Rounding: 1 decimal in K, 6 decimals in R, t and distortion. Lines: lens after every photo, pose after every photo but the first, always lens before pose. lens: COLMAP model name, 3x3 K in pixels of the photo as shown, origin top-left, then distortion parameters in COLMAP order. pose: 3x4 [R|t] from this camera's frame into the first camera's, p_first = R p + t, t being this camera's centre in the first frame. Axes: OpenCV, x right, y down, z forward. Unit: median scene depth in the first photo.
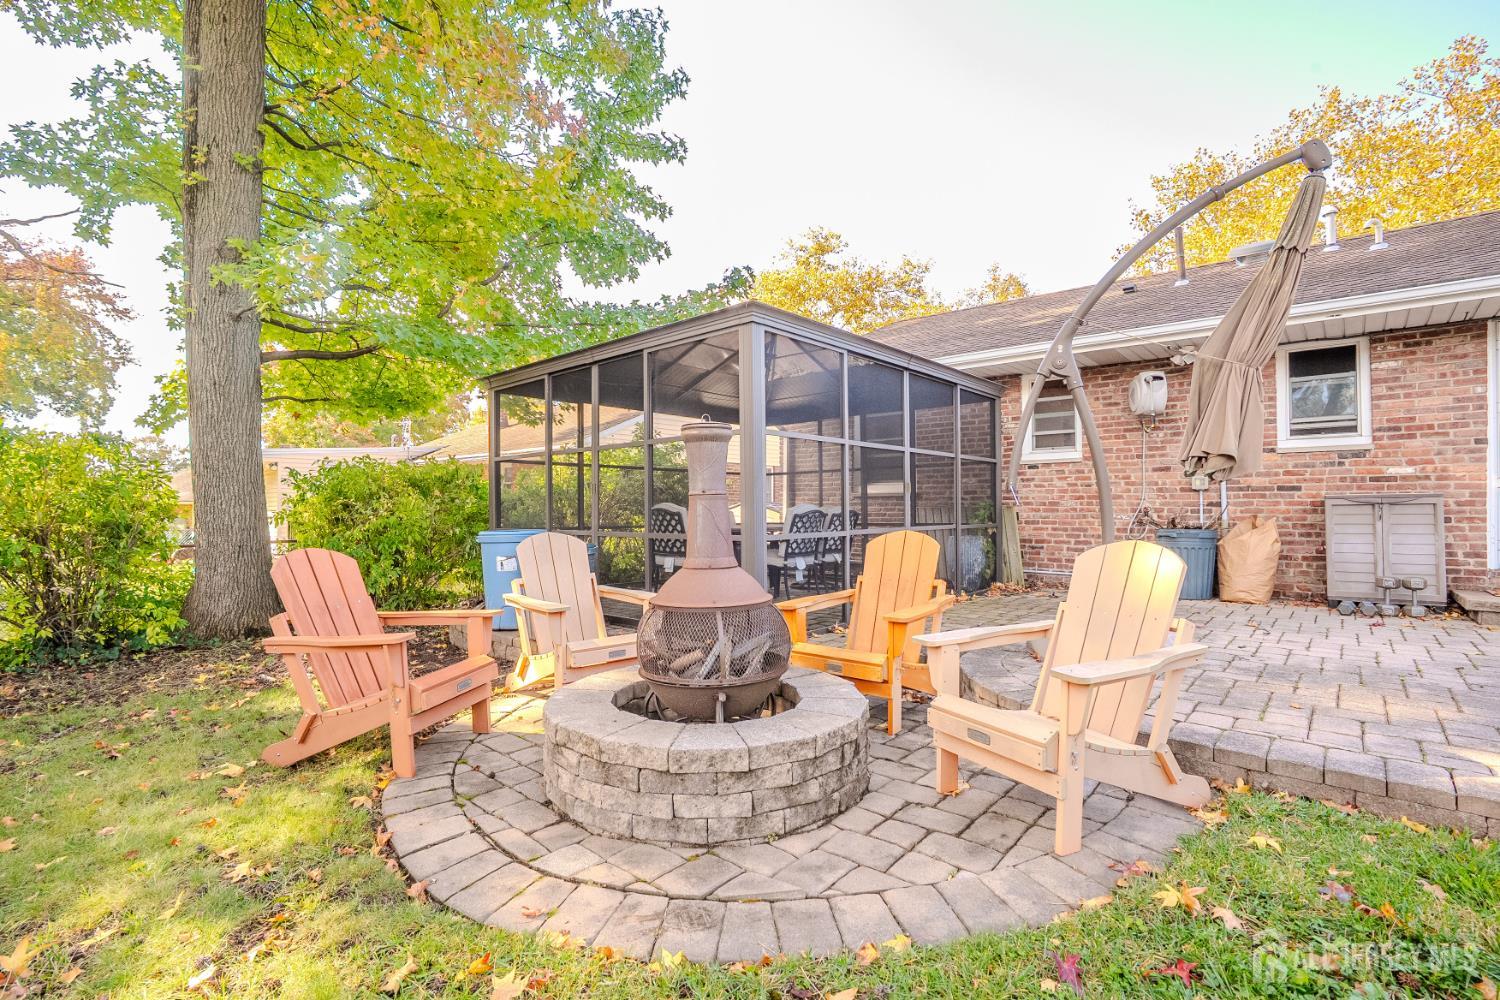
lens RADIAL K [[682.9, 0, 752.5], [0, 682.9, 502.2], [0, 0, 1]] dist [-0.054127, 0.016955]
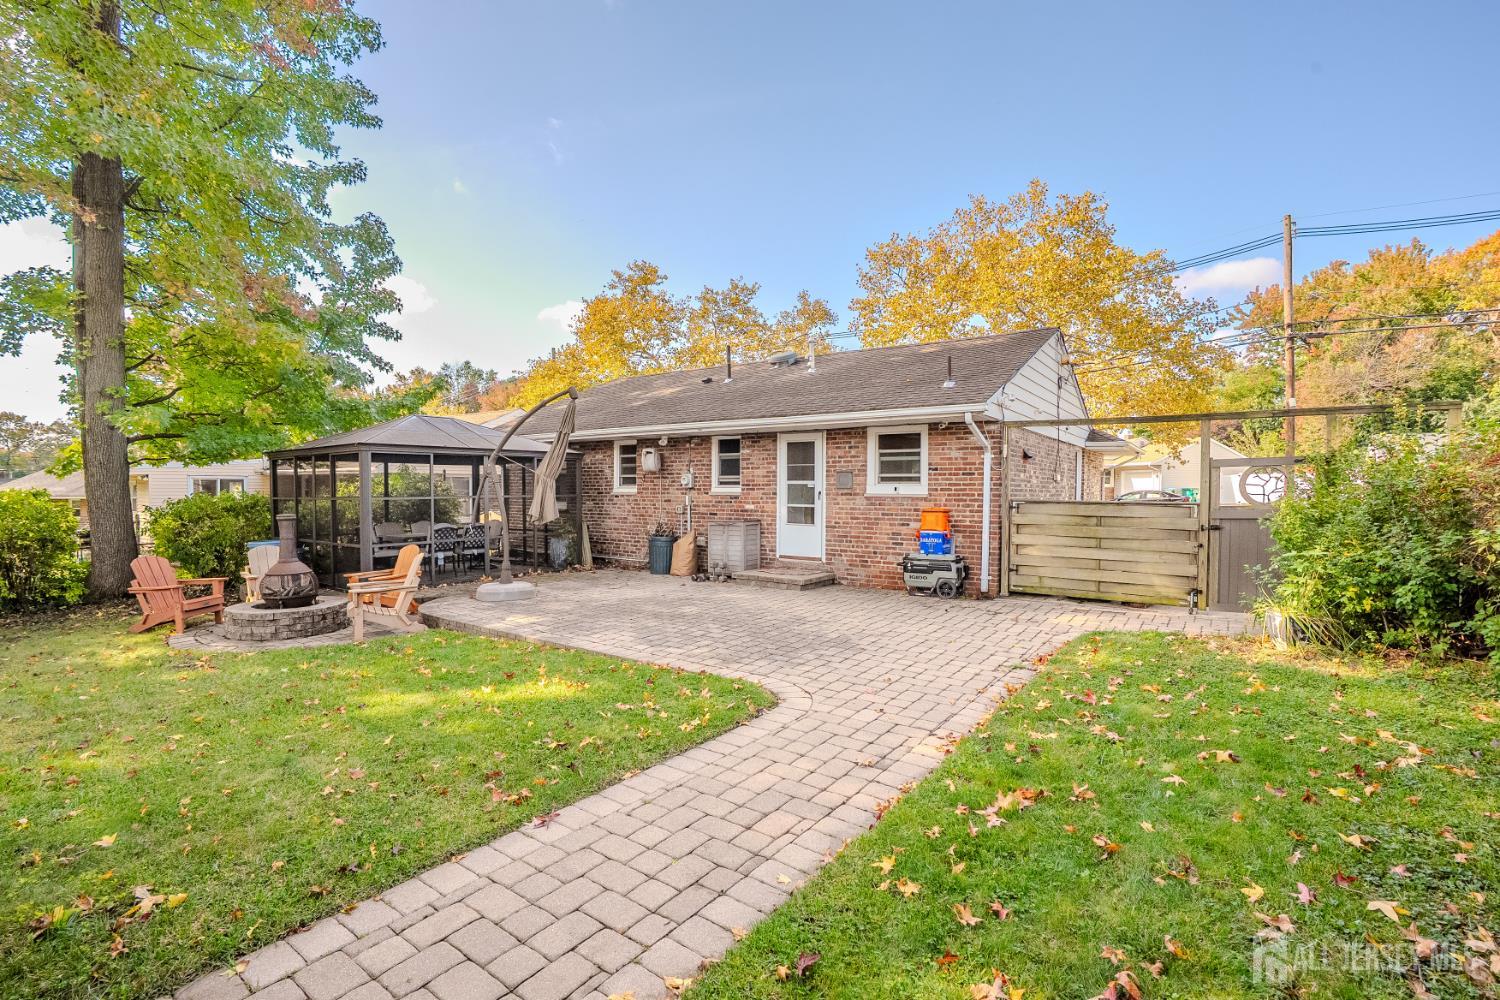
lens RADIAL K [[682.9, 0, 752.5], [0, 682.9, 502.2], [0, 0, 1]] dist [-0.054127, 0.016955]
pose [[0.993467, -0.001217, 0.114115, 0.707135], [-0.002186, 0.999557, 0.029691, -0.112842], [-0.114100, -0.029746, 0.993024, -0.929560]]
